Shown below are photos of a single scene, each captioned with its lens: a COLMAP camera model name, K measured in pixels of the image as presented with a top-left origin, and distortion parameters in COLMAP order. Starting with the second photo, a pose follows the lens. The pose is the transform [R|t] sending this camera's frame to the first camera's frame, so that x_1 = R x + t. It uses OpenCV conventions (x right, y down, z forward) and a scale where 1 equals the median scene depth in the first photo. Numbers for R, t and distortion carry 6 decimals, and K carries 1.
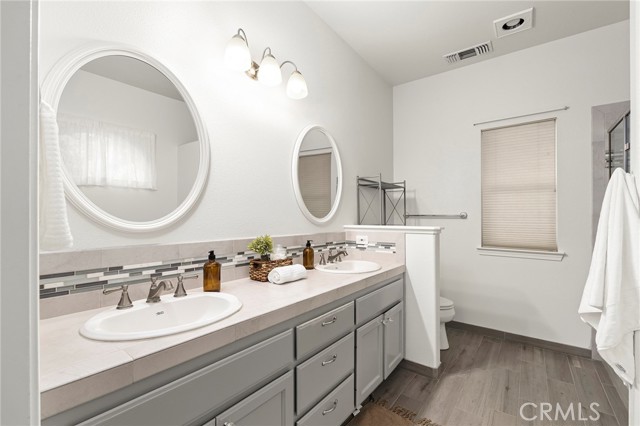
lens RADIAL K [[286.7, 0, 312.1], [0, 286.7, 213.8], [0, 0, 1]] dist [-0.004766, 0.000608]
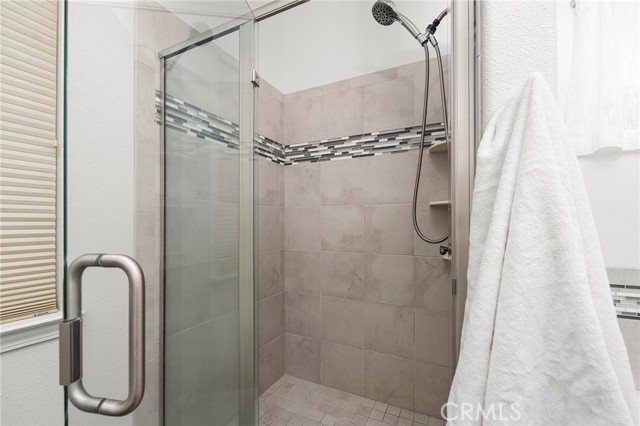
lens RADIAL K [[286.7, 0, 323.1], [0, 286.7, 218.9], [0, 0, 1]] dist [-0.004766, 0.000608]
pose [[-0.196280, 0.004373, 0.980538, 0.450479], [-0.009436, 0.999935, -0.006349, 0.010396], [-0.980503, -0.010499, -0.196226, 0.768257]]
